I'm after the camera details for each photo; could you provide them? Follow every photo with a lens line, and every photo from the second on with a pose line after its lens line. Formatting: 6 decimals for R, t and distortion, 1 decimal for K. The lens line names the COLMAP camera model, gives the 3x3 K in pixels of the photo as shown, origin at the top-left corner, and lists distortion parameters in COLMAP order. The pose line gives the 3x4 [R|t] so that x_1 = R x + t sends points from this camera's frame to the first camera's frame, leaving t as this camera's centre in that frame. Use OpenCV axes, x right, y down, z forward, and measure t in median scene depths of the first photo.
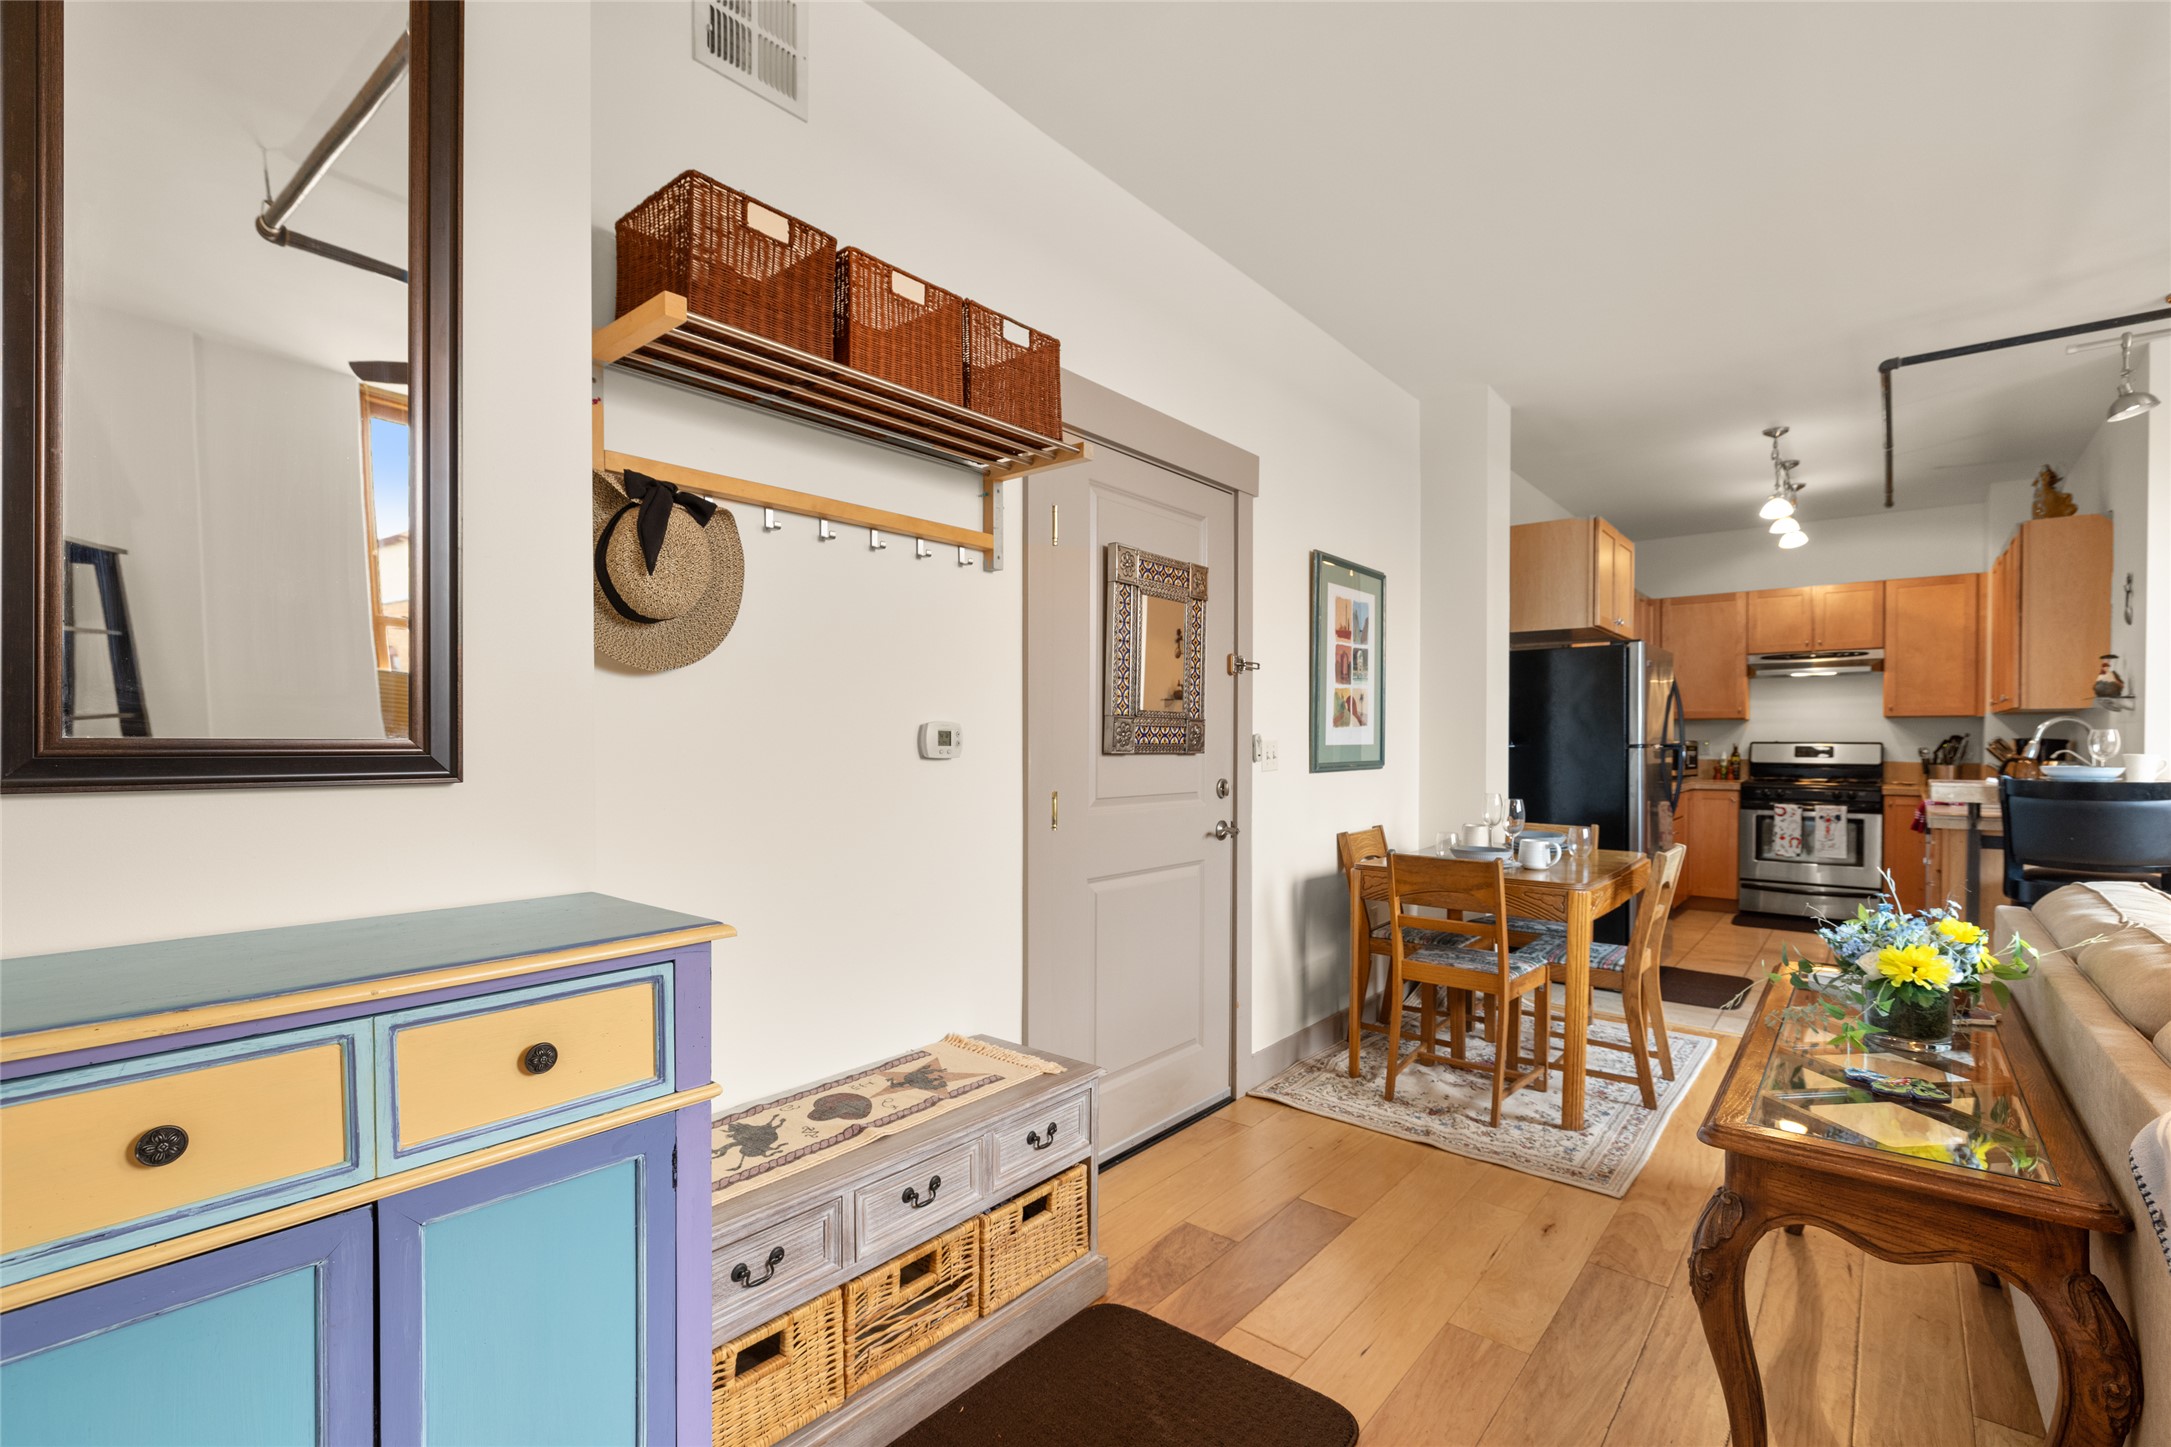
lens RADIAL K [[962.9, 0, 1094.7], [0, 962.9, 753.3], [0, 0, 1]] dist [-0.002808, -0.000684]
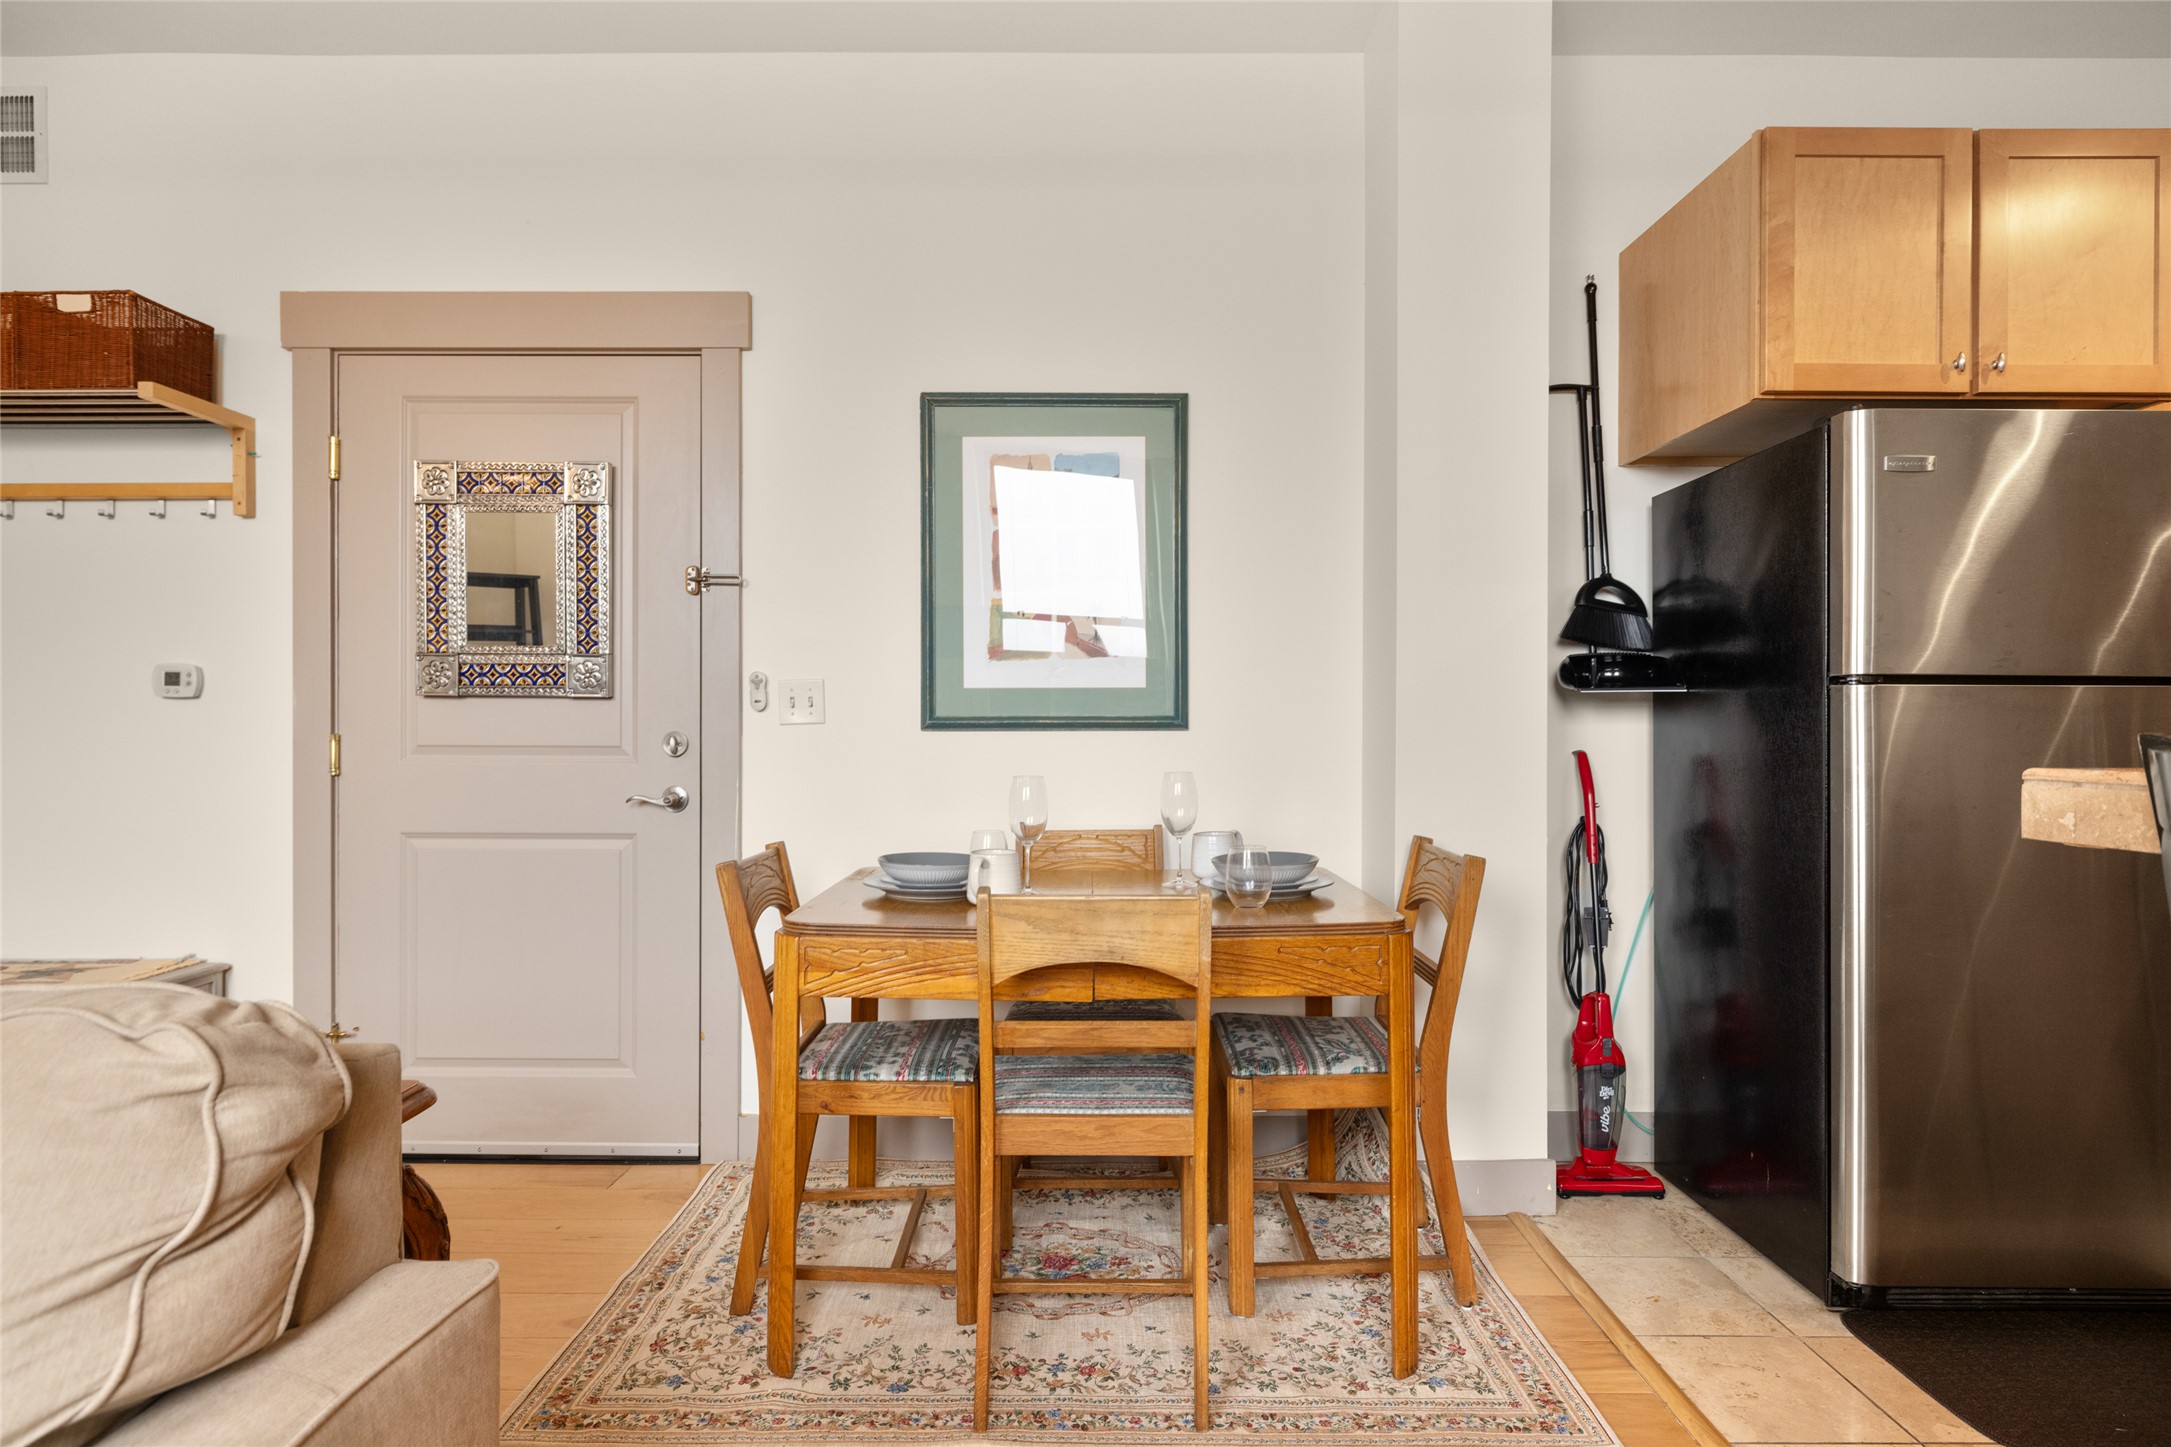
lens RADIAL K [[1160.3, 0, 1088.7], [0, 1160.3, 729.4], [0, 0, 1]] dist [-0.000656, 0.000807]
pose [[0.637391, -0.000213, -0.770540, 0.514555], [-0.011048, 0.999895, -0.009415, 0.014448], [0.770461, 0.014514, 0.637322, 0.326976]]
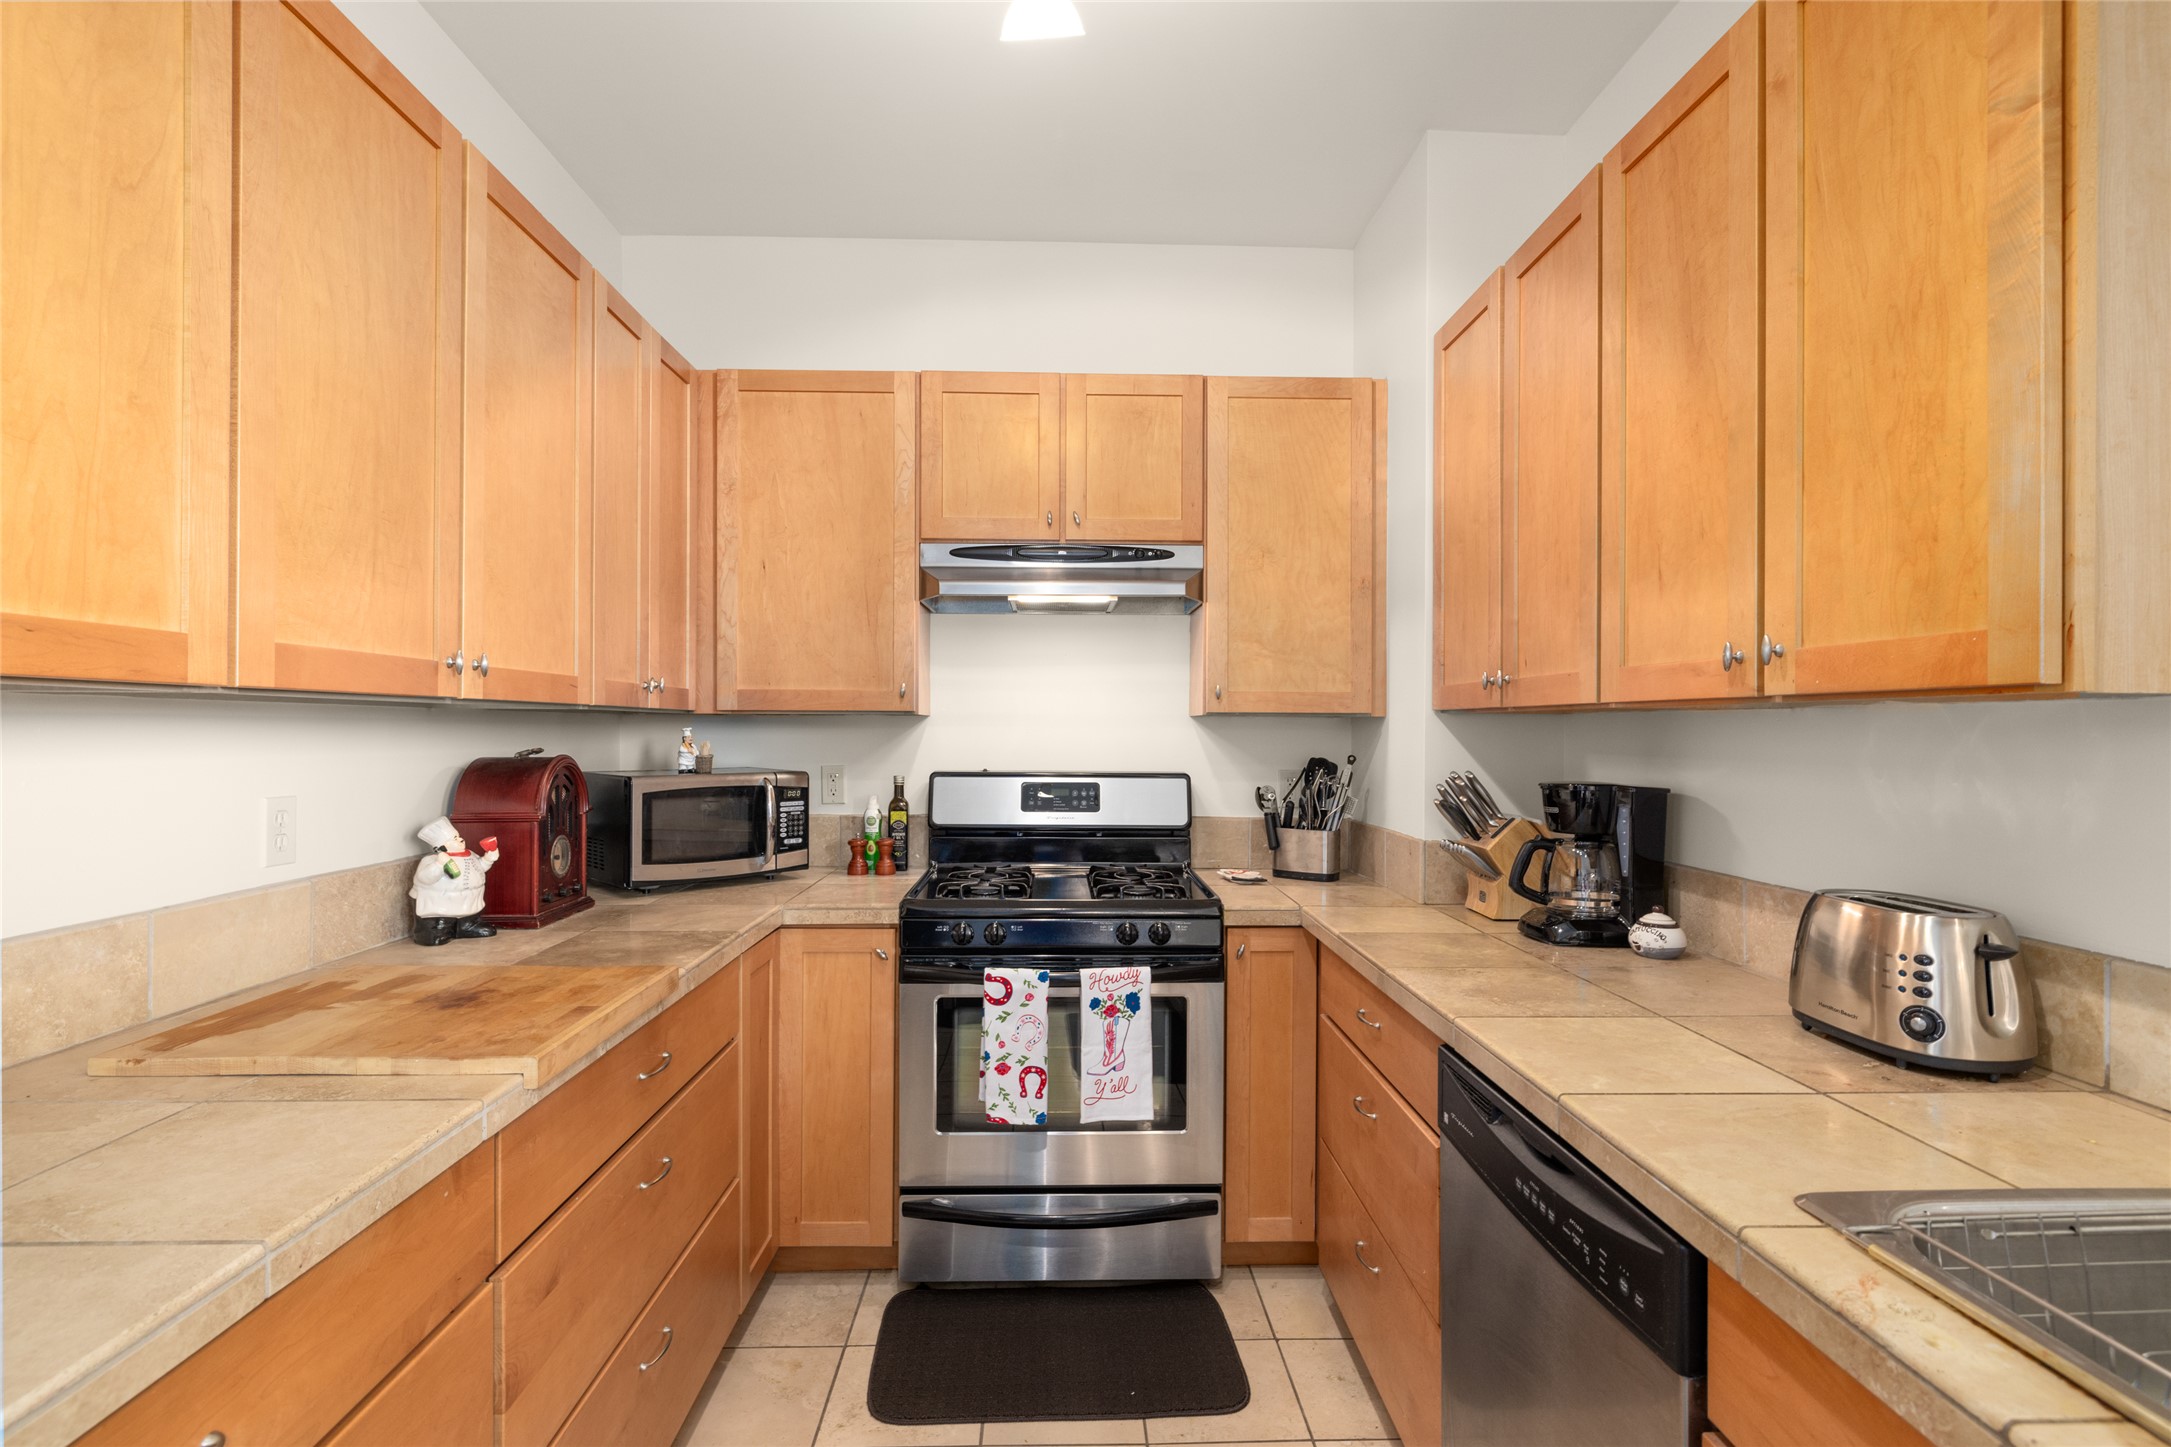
lens RADIAL K [[1011.9, 0, 1082.8], [0, 1011.9, 723.4], [0, 0, 1]] dist [-0.000989, -0.000034]
pose [[0.750982, 0.005167, 0.660302, 0.504065], [0.006487, 0.999863, -0.015202, -0.028039], [-0.660291, 0.015700, 0.750846, 0.716829]]
